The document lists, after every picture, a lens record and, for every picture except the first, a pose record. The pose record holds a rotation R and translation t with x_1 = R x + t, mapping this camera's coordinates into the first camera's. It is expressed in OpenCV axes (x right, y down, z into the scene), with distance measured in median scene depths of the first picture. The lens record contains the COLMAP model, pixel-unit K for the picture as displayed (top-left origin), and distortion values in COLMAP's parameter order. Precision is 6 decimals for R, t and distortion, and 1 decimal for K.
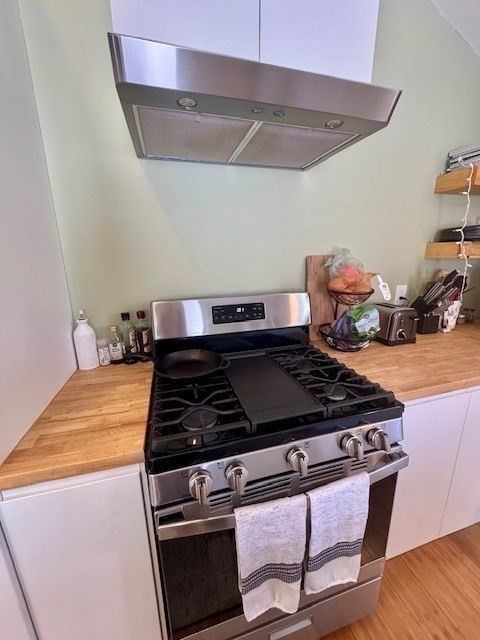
lens RADIAL K [[254.9, 0, 240.1], [0, 254.9, 319.8], [0, 0, 1]] dist [-0.001333, 0.000277]
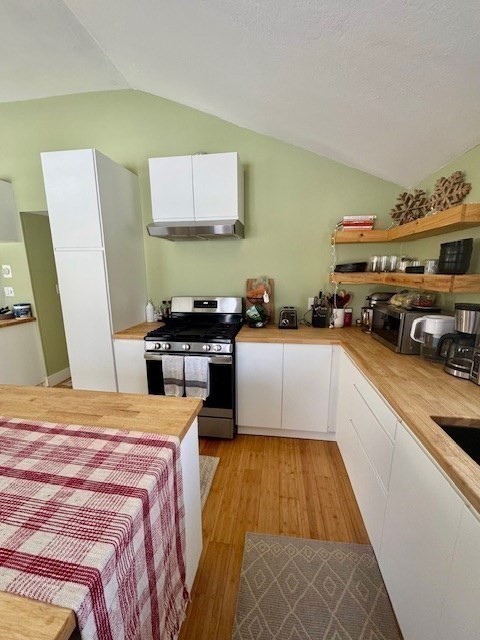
lens RADIAL K [[254.9, 0, 241.5], [0, 254.9, 320.5], [0, 0, 1]] dist [-0.001333, 0.000277]
pose [[0.913229, 0.094133, -0.396423, 1.128506], [-0.111106, 0.993607, -0.020015, 0.118895], [0.392005, 0.062323, 0.917850, -0.869883]]
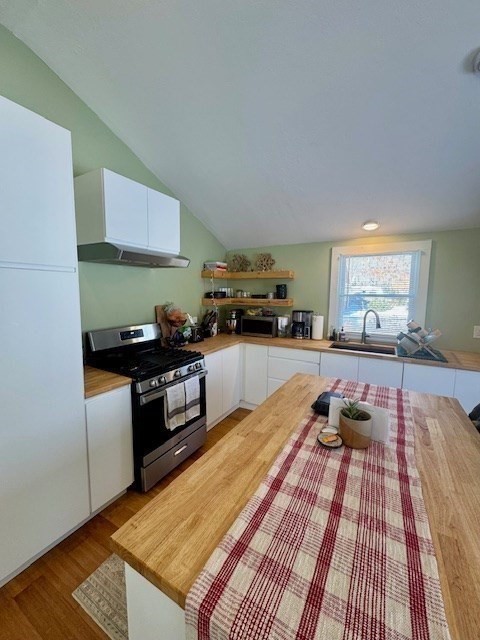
lens RADIAL K [[254.9, 0, 241.6], [0, 254.9, 321.3], [0, 0, 1]] dist [-0.001333, 0.000277]
pose [[0.711626, -0.059819, 0.700007, -0.764491], [0.149814, 0.986372, -0.068011, 0.134386], [-0.686399, 0.153269, 0.710890, -1.028547]]
